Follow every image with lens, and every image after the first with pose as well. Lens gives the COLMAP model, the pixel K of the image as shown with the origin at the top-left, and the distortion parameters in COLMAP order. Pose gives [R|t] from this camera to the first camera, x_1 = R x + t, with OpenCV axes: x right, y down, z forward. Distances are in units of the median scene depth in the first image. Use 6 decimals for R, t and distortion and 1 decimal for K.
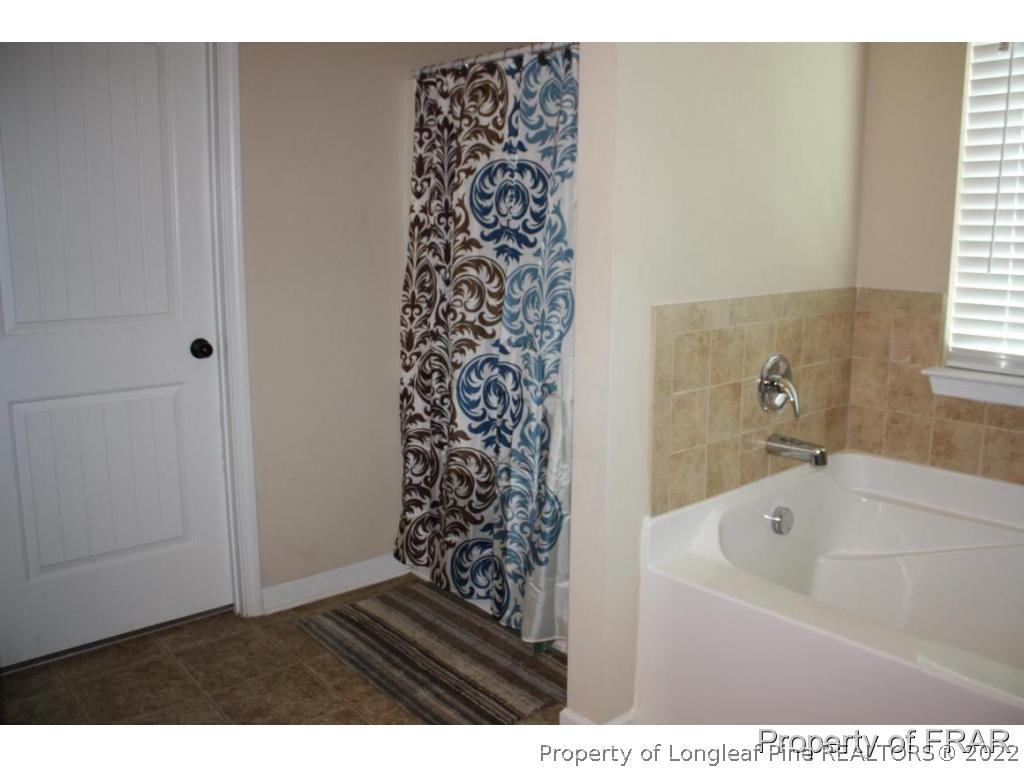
lens RADIAL K [[857.7, 0, 510.8], [0, 857.7, 375.6], [0, 0, 1]] dist [-0.148337, 0.133277]
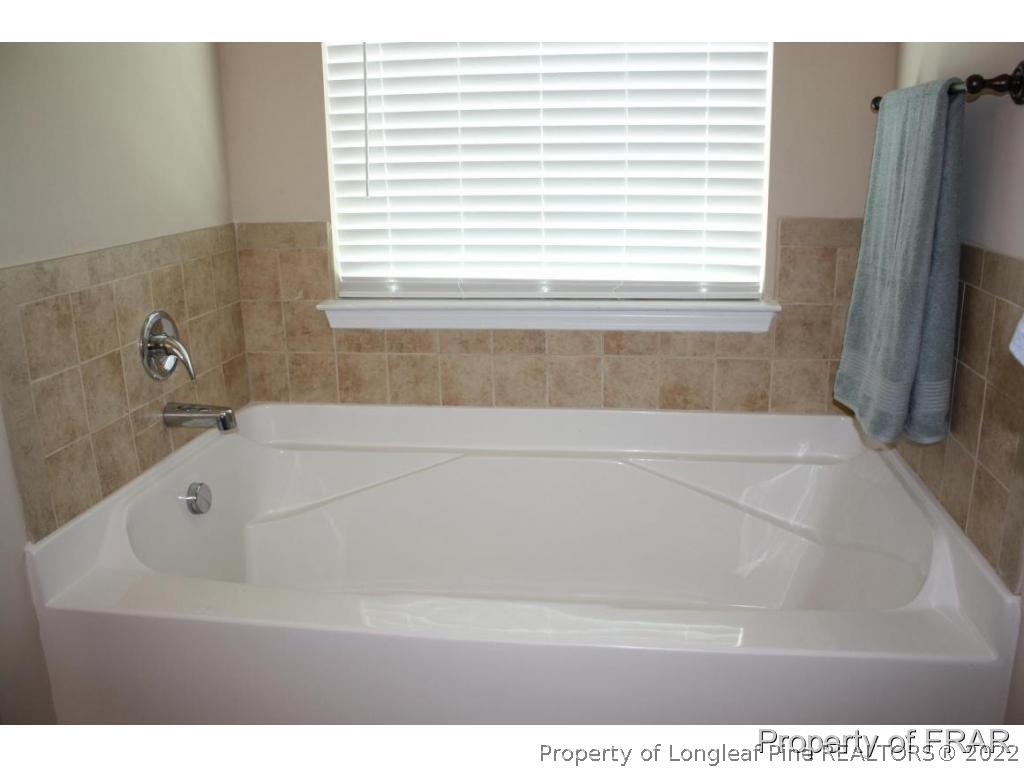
lens RADIAL K [[857.7, 0, 510.8], [0, 857.7, 375.6], [0, 0, 1]] dist [-0.148337, 0.133277]
pose [[0.751126, -0.182116, 0.634542, 0.036504], [0.135827, 0.983264, 0.121419, -0.015315], [-0.646035, -0.005013, 0.763292, 0.129686]]
